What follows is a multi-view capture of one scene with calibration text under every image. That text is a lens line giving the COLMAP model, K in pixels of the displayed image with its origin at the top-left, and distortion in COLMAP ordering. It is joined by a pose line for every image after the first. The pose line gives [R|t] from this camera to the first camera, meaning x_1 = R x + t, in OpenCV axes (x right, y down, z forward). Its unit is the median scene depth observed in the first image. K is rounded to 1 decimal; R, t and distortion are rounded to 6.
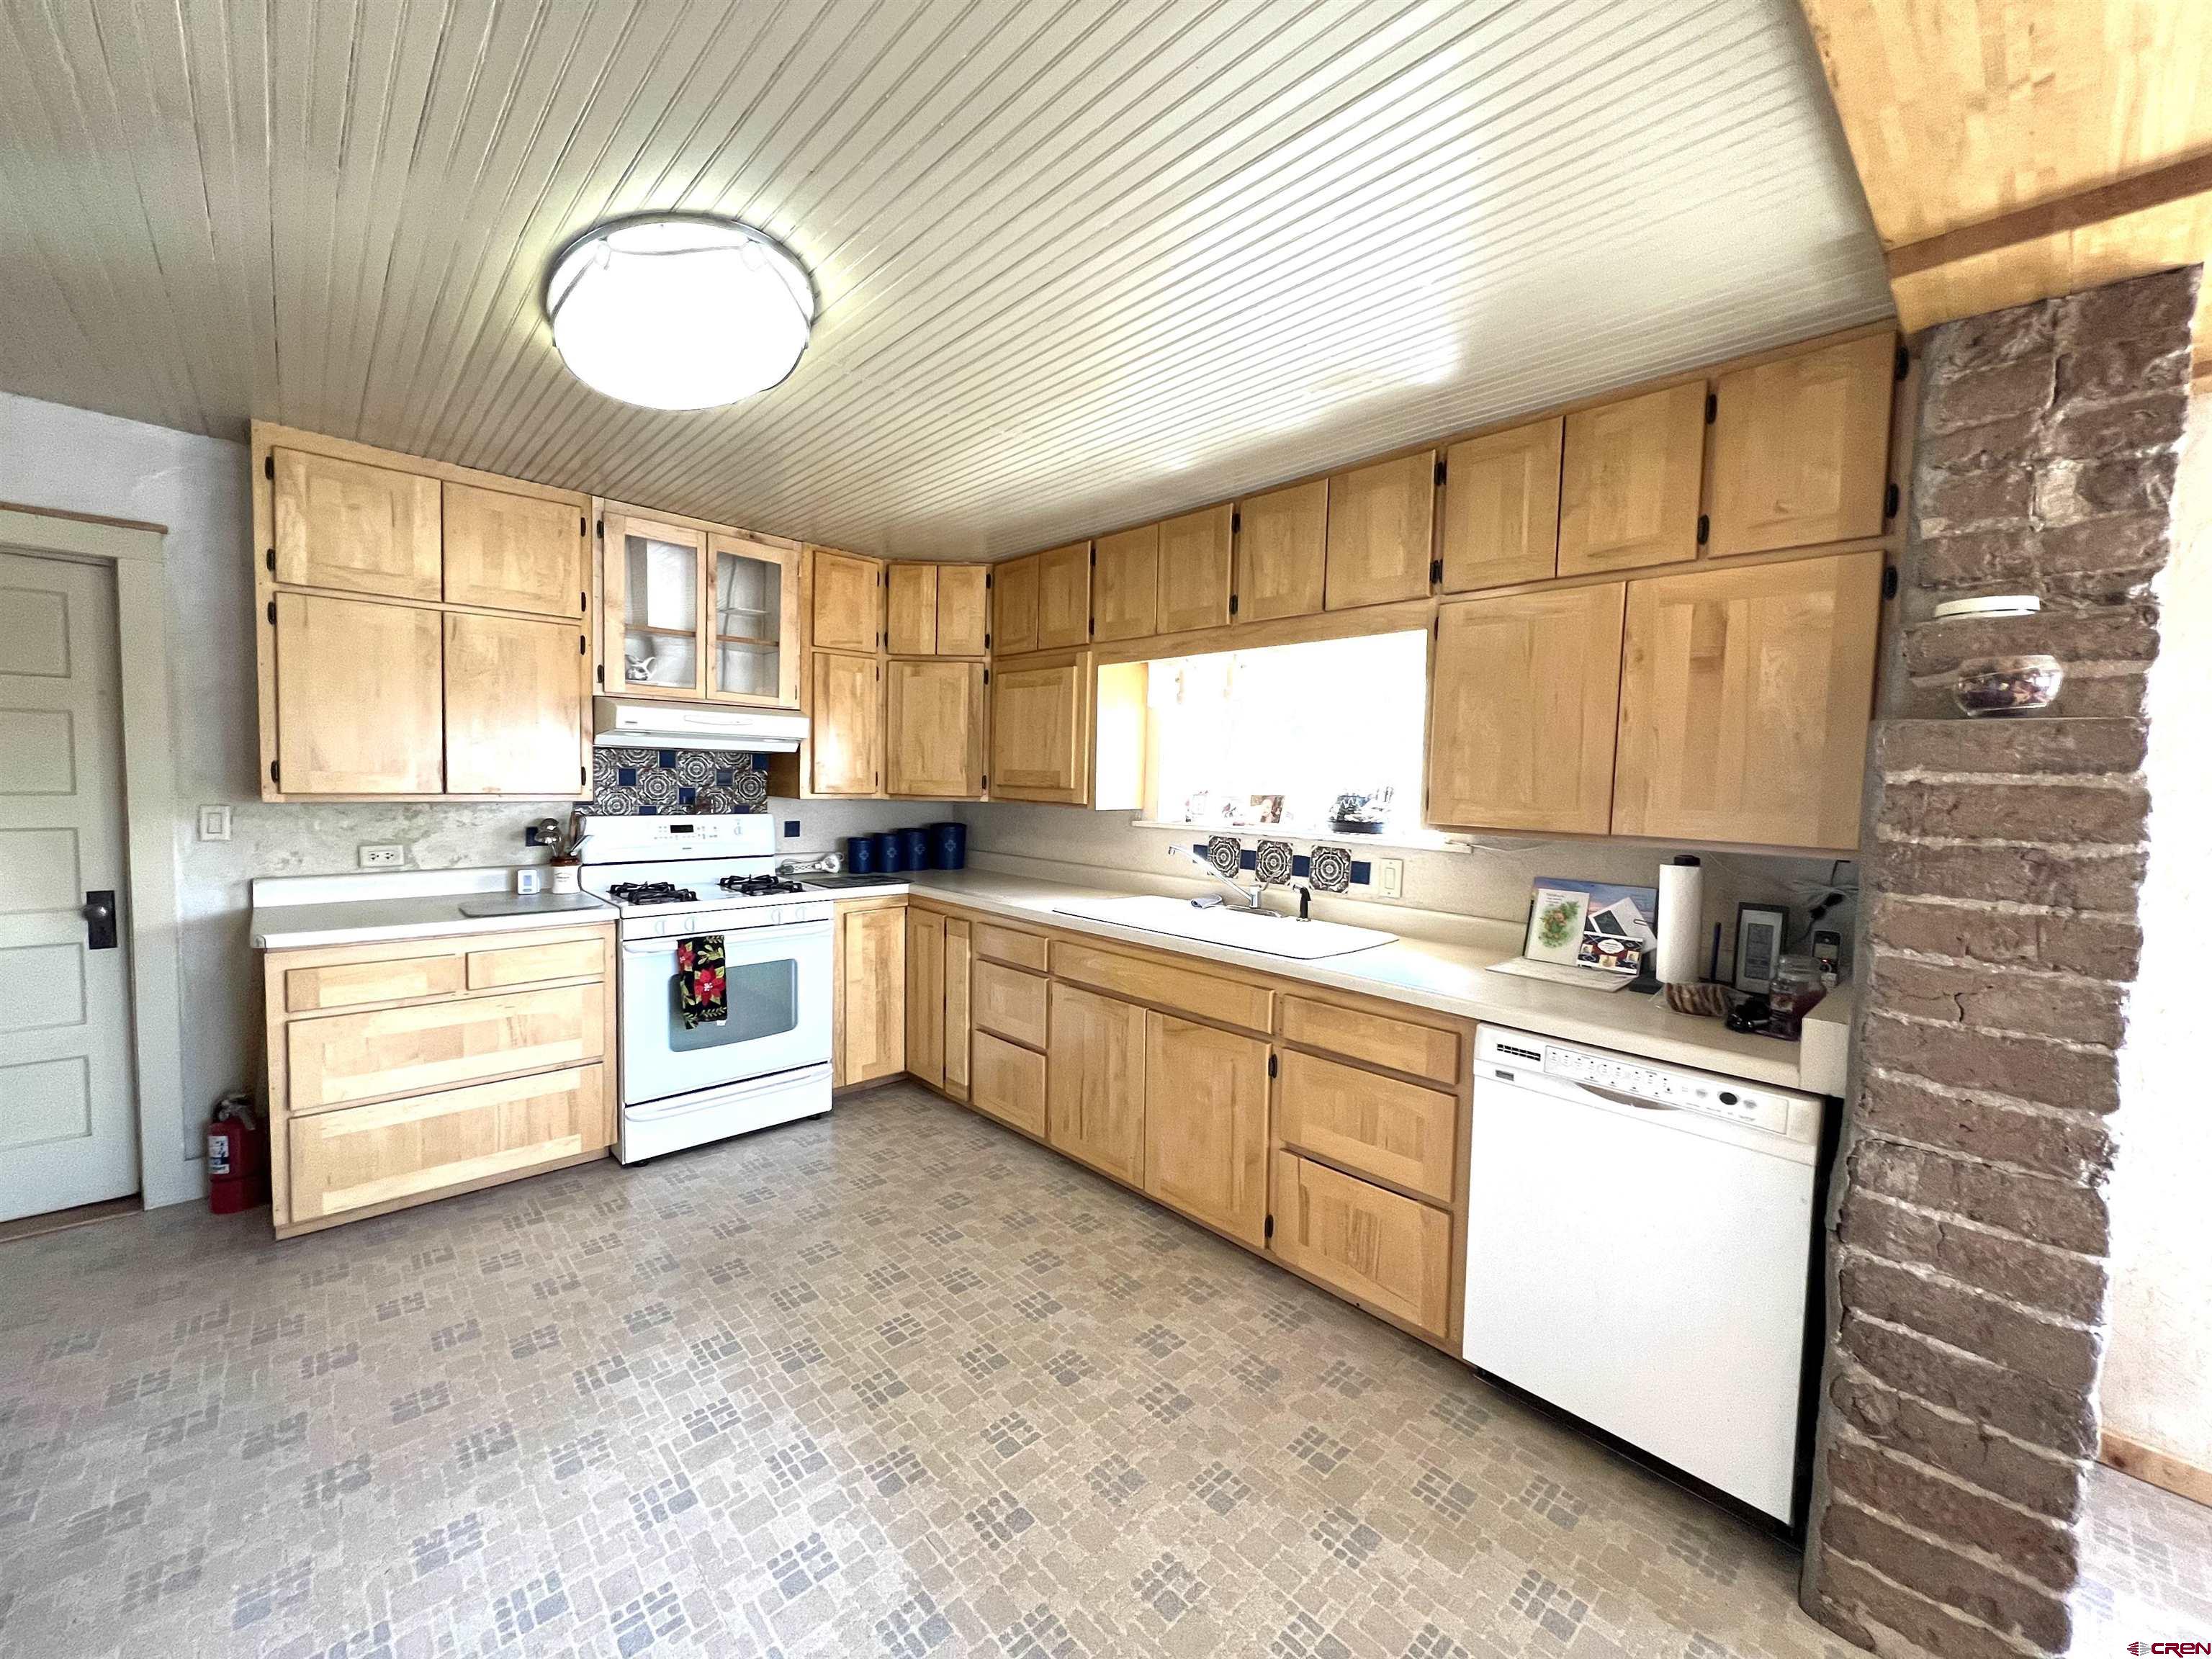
lens RADIAL K [[891.7, 0, 1108.1], [0, 891.7, 824.1], [0, 0, 1]] dist [-0.001929, 0.001405]
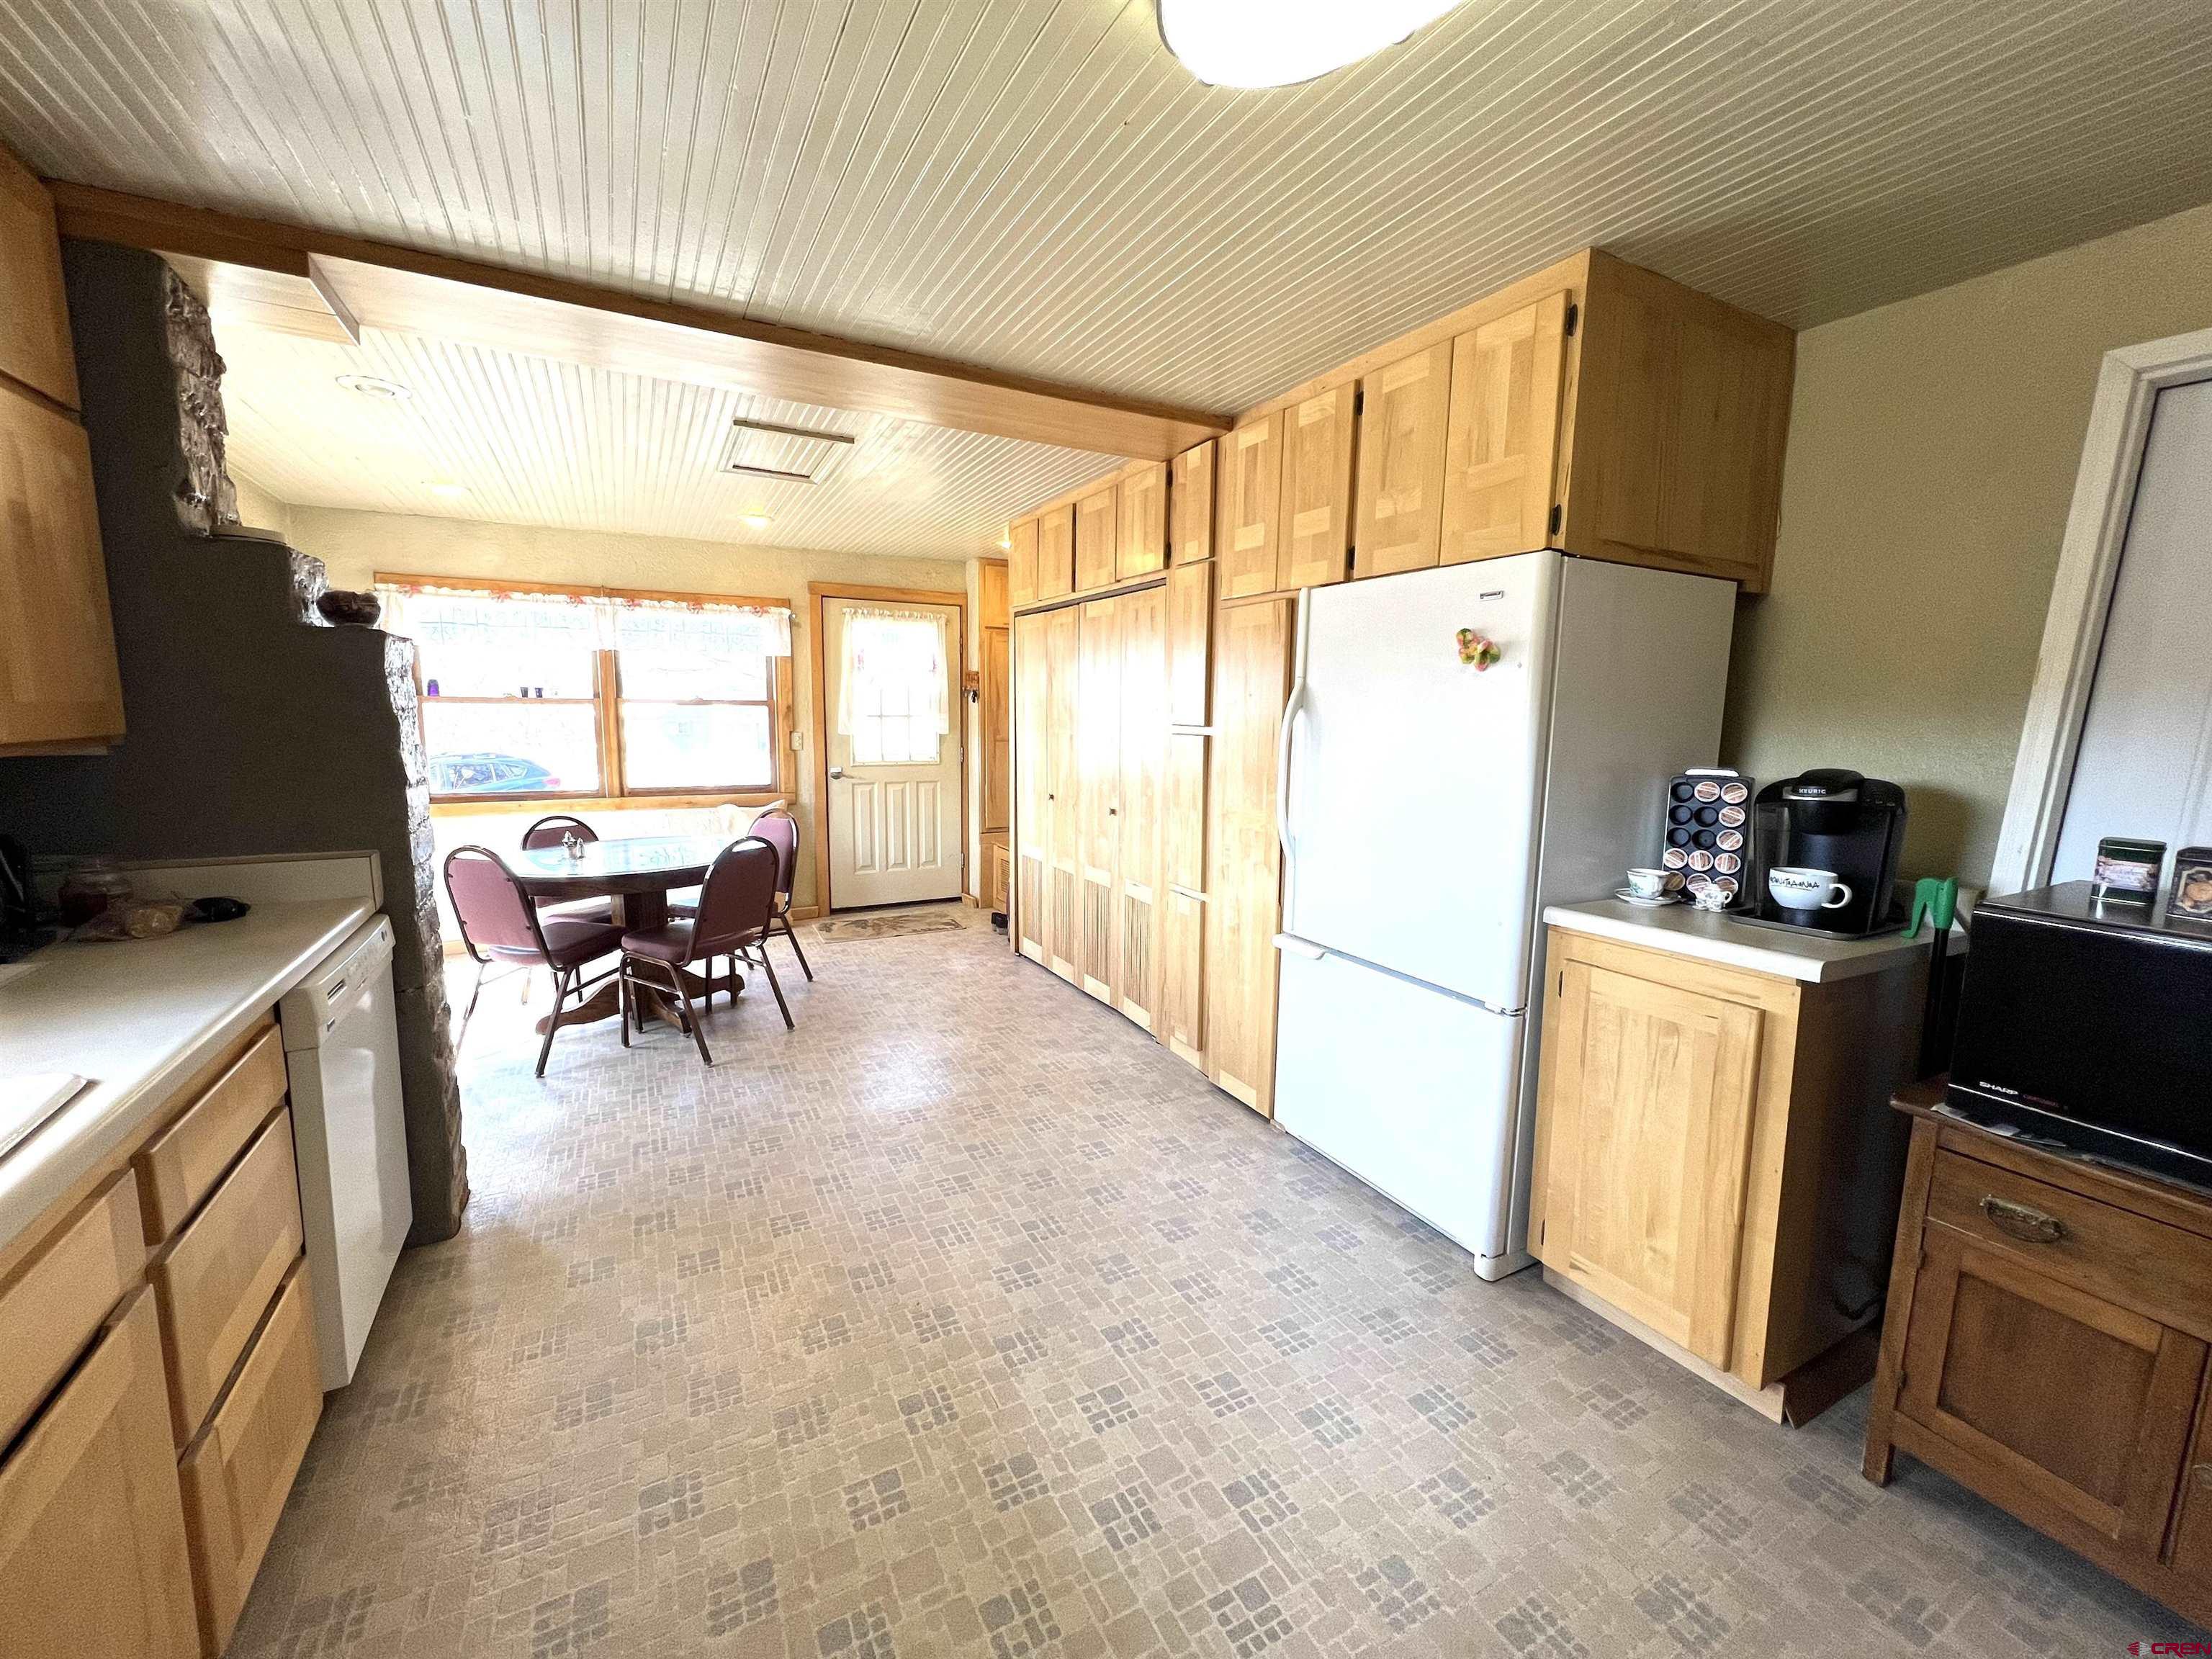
lens RADIAL K [[891.7, 0, 1107.7], [0, 891.7, 823.9], [0, 0, 1]] dist [-0.001929, 0.001405]
pose [[-0.968846, -0.069337, 0.237760, -0.287464], [-0.021866, 0.980209, 0.196753, -0.055802], [-0.246697, 0.185425, -0.951188, 0.991514]]
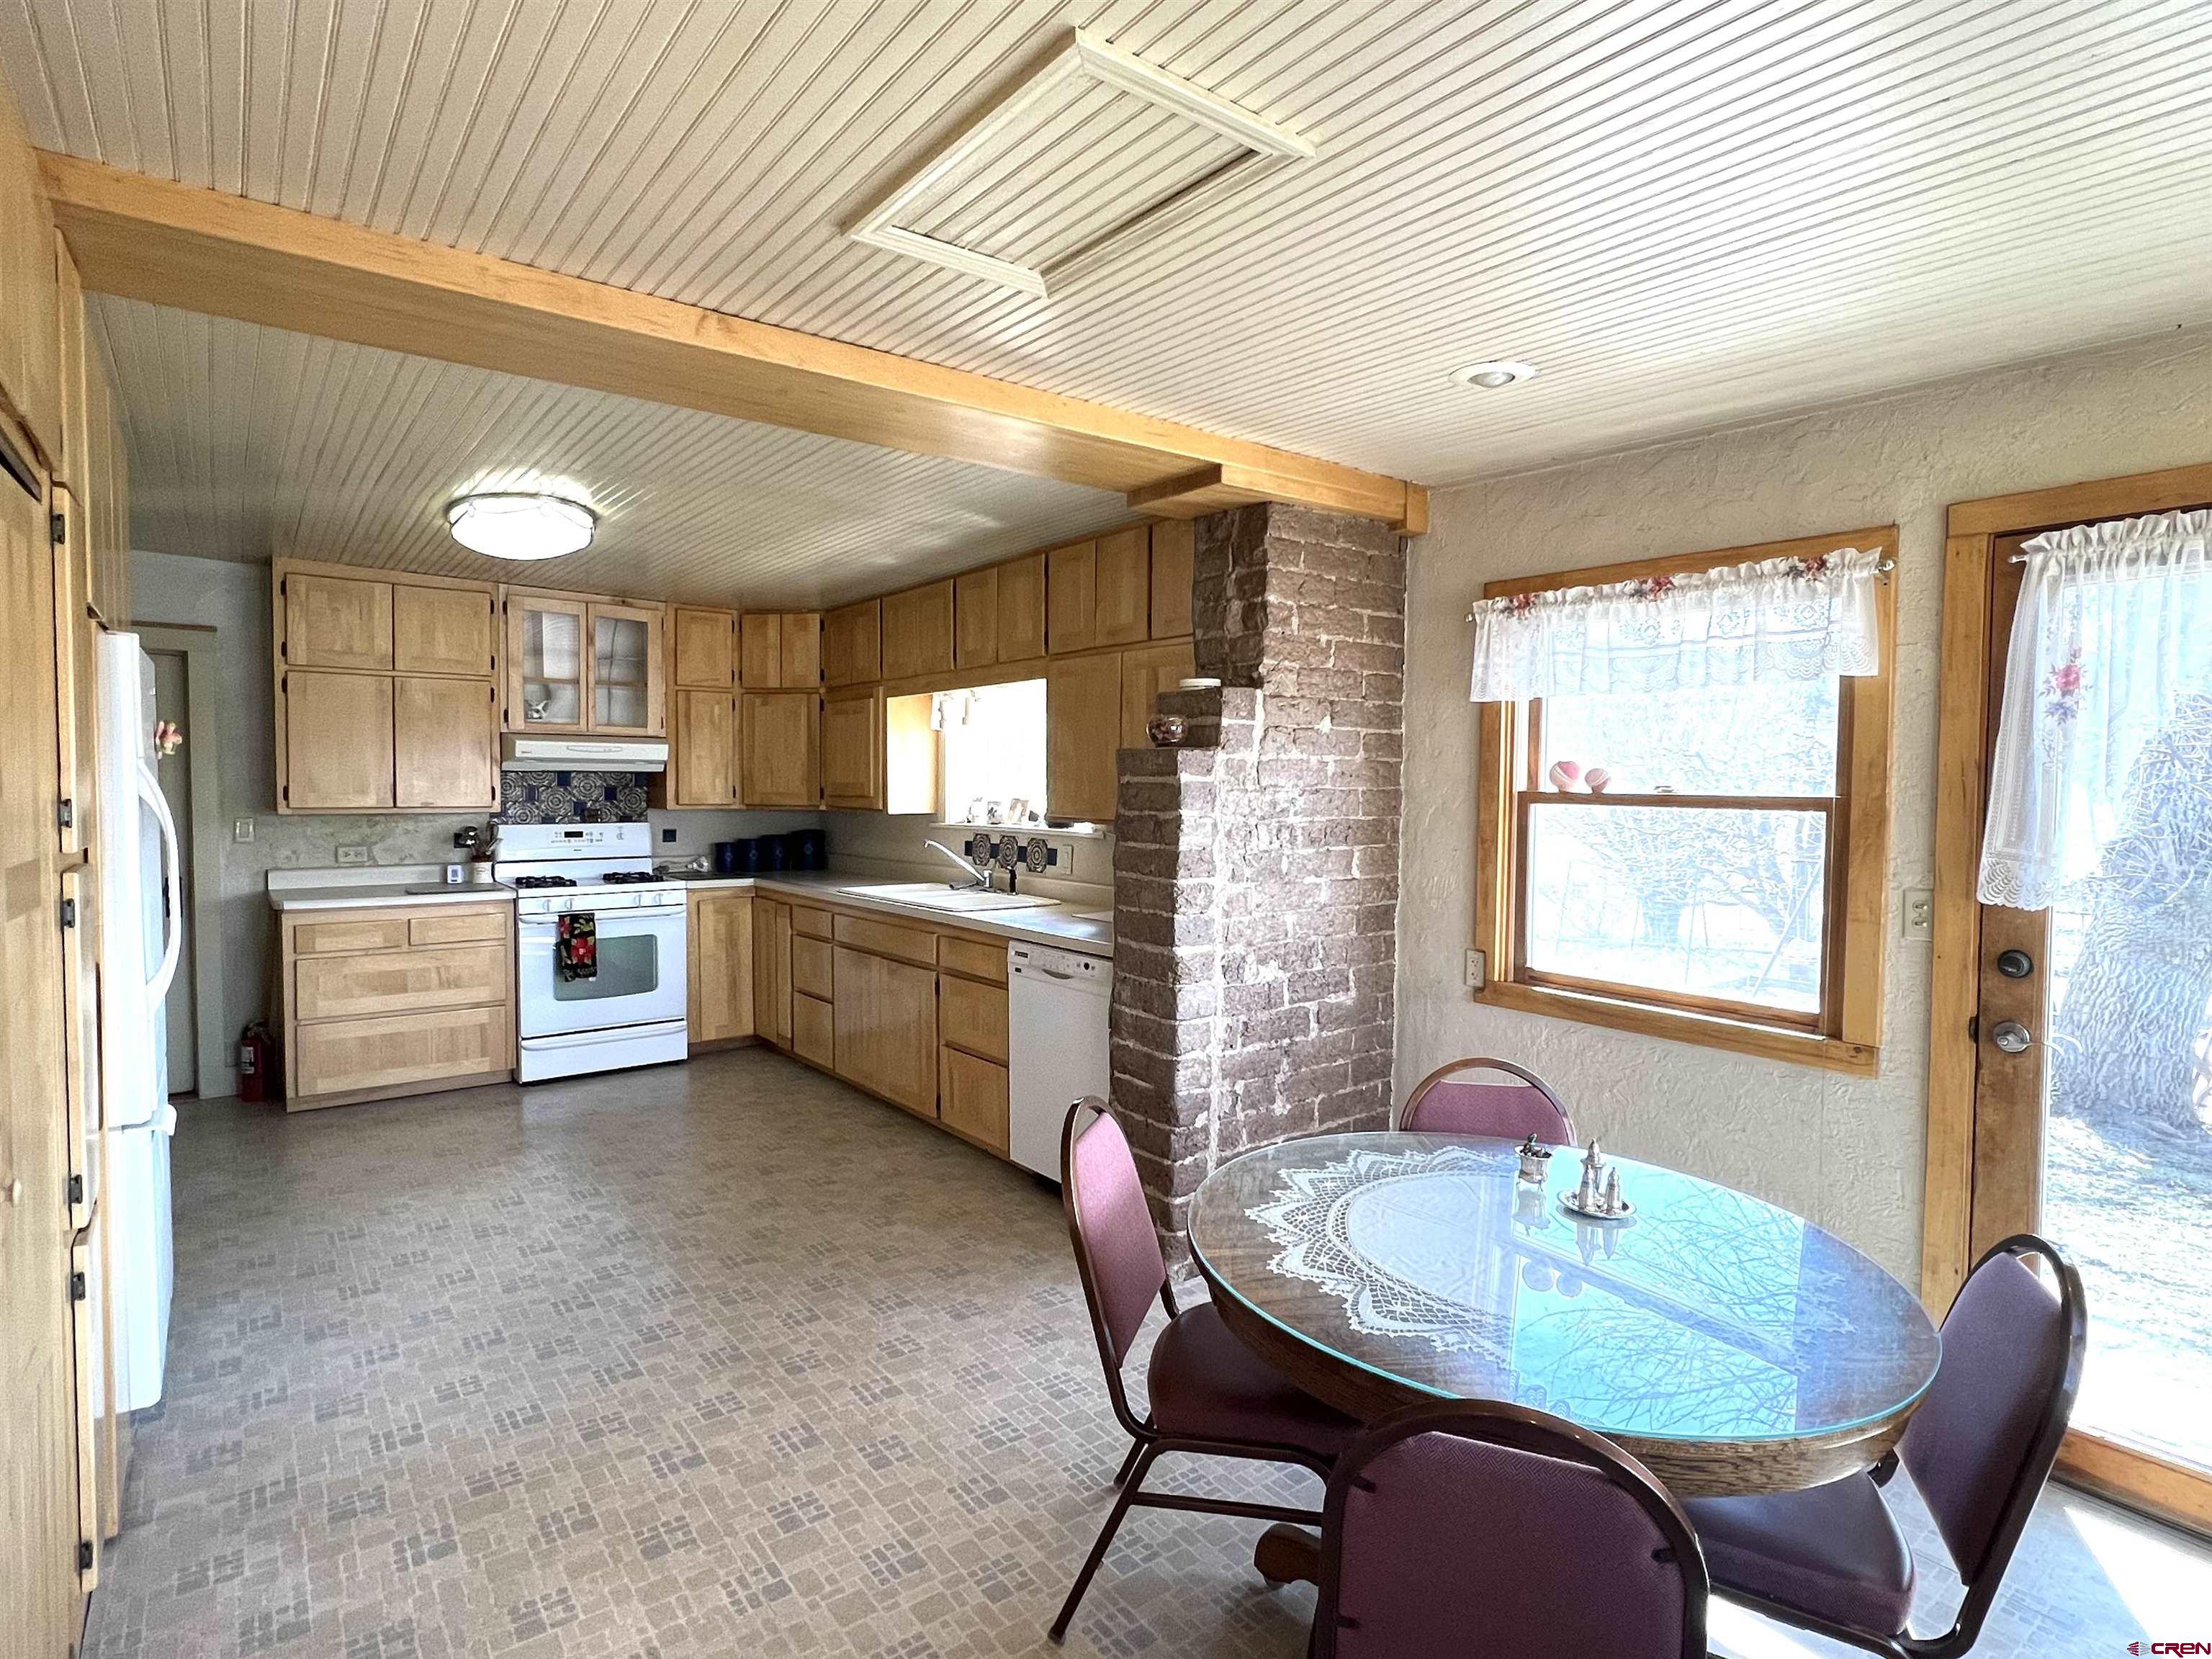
lens RADIAL K [[1153.2, 0, 1102.1], [0, 1153.2, 829.4], [0, 0, 1]] dist [0.000079, -0.002327]
pose [[0.995264, -0.013754, -0.096228, 0.498788], [0.011957, 0.999744, -0.019230, 0.045593], [0.096467, 0.017988, 0.995174, -0.647274]]
